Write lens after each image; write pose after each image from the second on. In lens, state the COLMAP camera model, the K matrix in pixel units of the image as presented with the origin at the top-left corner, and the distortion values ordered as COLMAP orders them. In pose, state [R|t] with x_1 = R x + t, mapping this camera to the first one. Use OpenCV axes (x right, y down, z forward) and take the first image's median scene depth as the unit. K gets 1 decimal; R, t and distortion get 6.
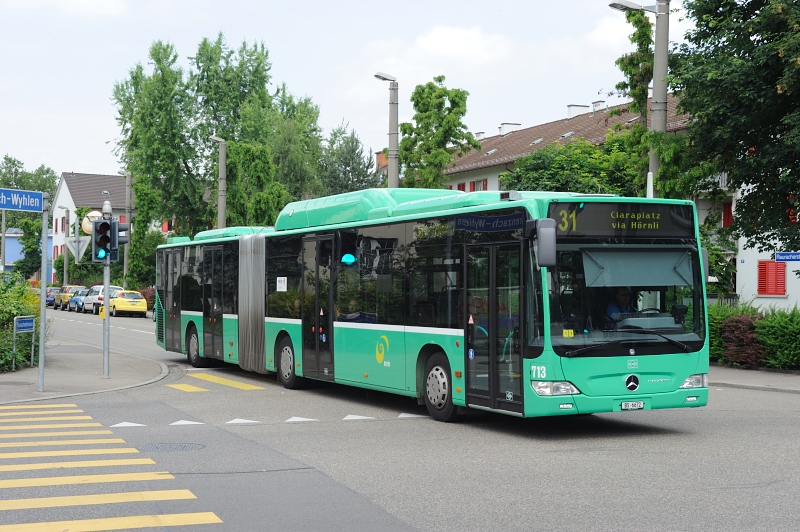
lens RADIAL K [[1238.5, 0, 400.0], [0, 1238.5, 266.0], [0, 0, 1]] dist [0.048686, 0.015004]
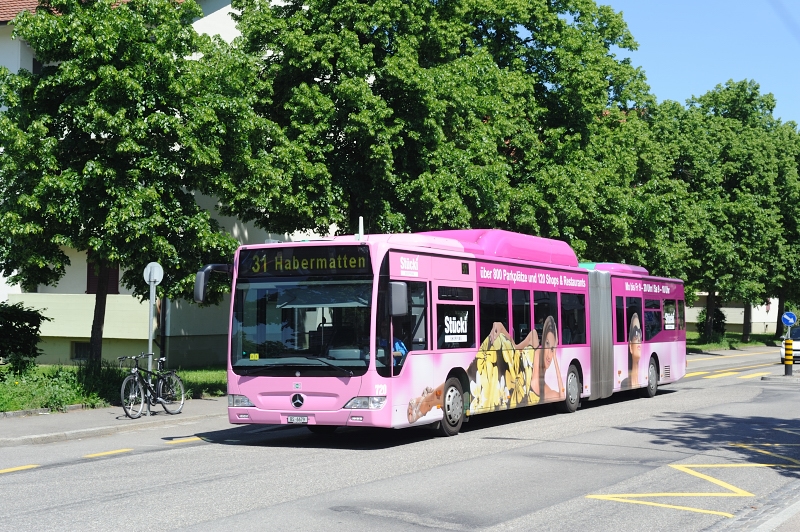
lens RADIAL K [[1332.9, 0, 400.0], [0, 1332.9, 266.0], [0, 0, 1]] dist [0.098061, -0.017729]
pose [[0.639436, -0.027291, -0.768360, 1.196385], [0.009371, 0.999572, -0.027705, 0.002983], [0.768787, 0.010515, 0.639419, 0.260978]]
